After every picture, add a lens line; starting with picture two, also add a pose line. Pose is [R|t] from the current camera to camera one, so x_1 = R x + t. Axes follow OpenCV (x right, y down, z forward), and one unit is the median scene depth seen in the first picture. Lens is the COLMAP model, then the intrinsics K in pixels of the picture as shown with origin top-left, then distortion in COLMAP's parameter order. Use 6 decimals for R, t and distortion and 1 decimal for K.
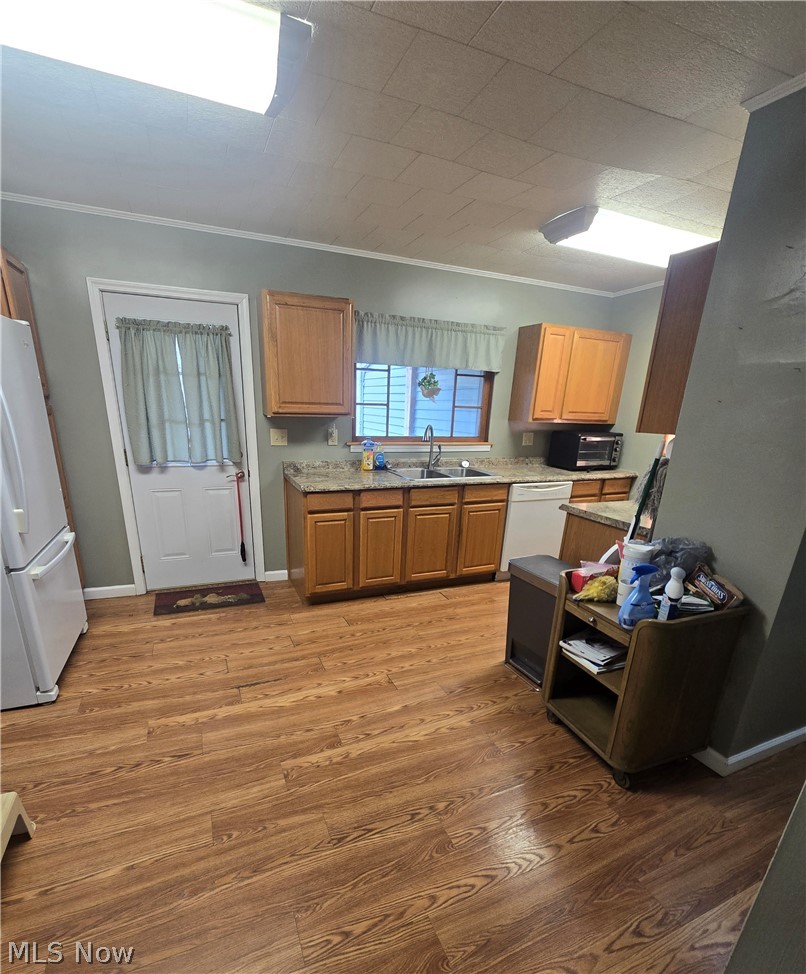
lens RADIAL K [[464.4, 0, 387.4], [0, 464.4, 559.4], [0, 0, 1]] dist [0.002295, -0.000051]
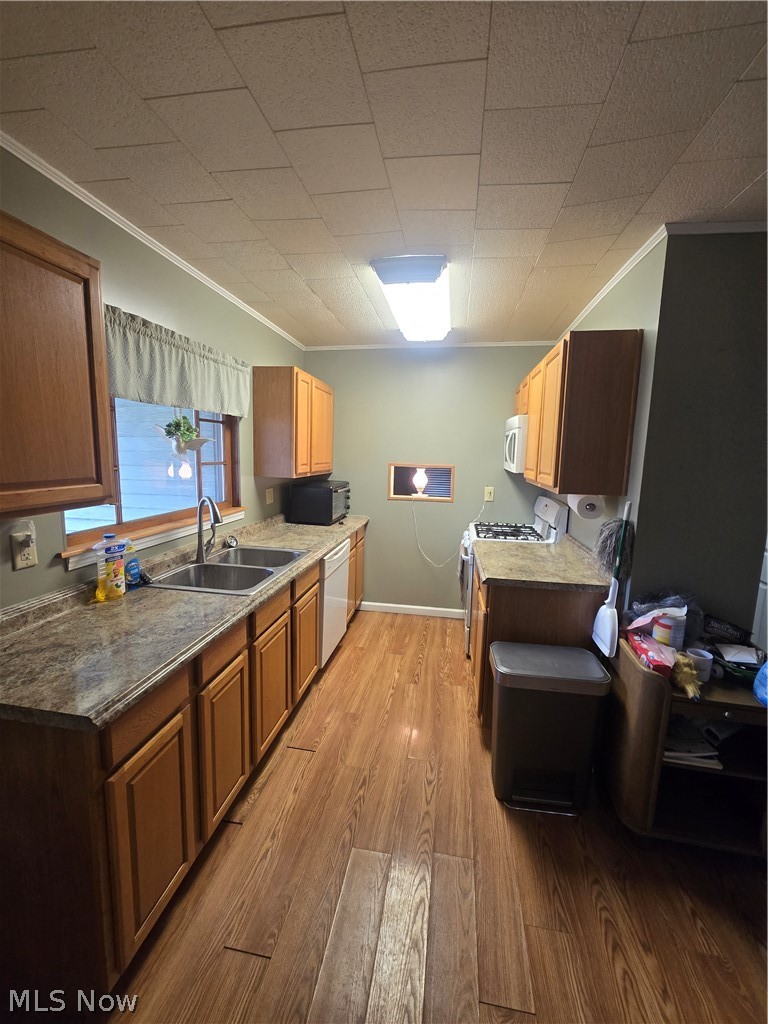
lens RADIAL K [[421.4, 0, 383.4], [0, 421.4, 511.2], [0, 0, 1]] dist [0.000892, -0.001206]
pose [[0.531971, -0.137705, 0.835491, -0.253174], [0.262277, 0.964960, -0.007952, -0.199984], [-0.805120, 0.223361, 0.549447, 0.493605]]
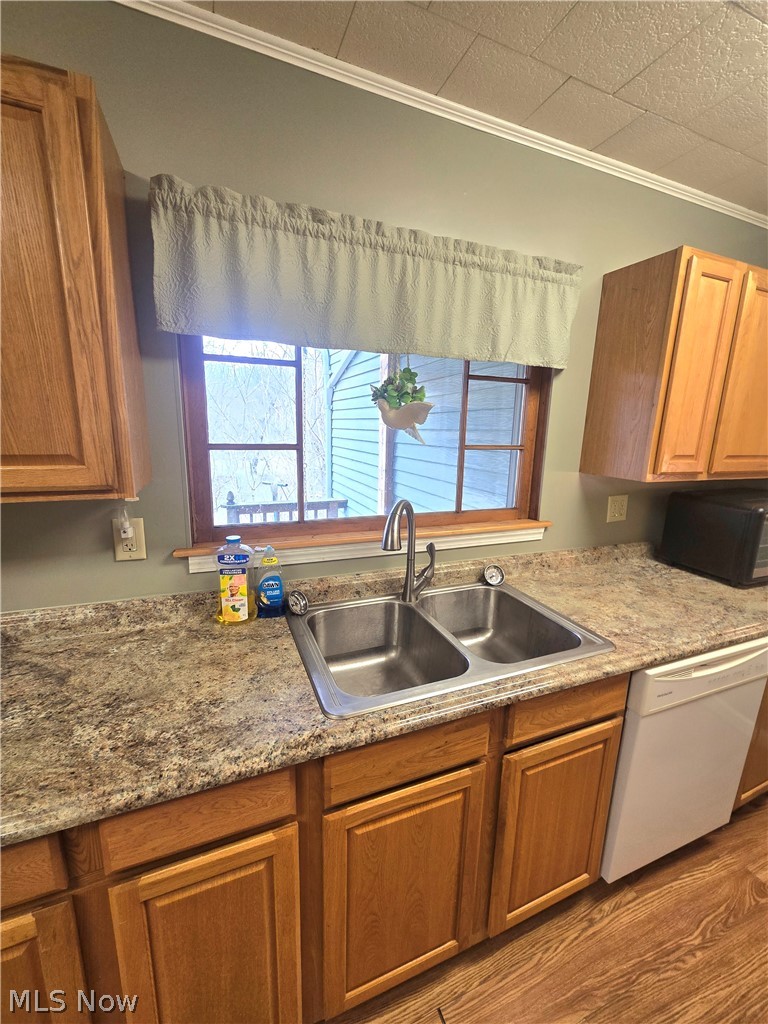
lens RADIAL K [[421.4, 0, 390.1], [0, 421.4, 510.4], [0, 0, 1]] dist [0.000892, -0.001206]
pose [[0.999980, -0.005769, -0.002691, 0.080641], [0.005390, 0.992230, -0.124300, -0.235067], [0.003387, 0.124283, 0.992241, 0.653997]]
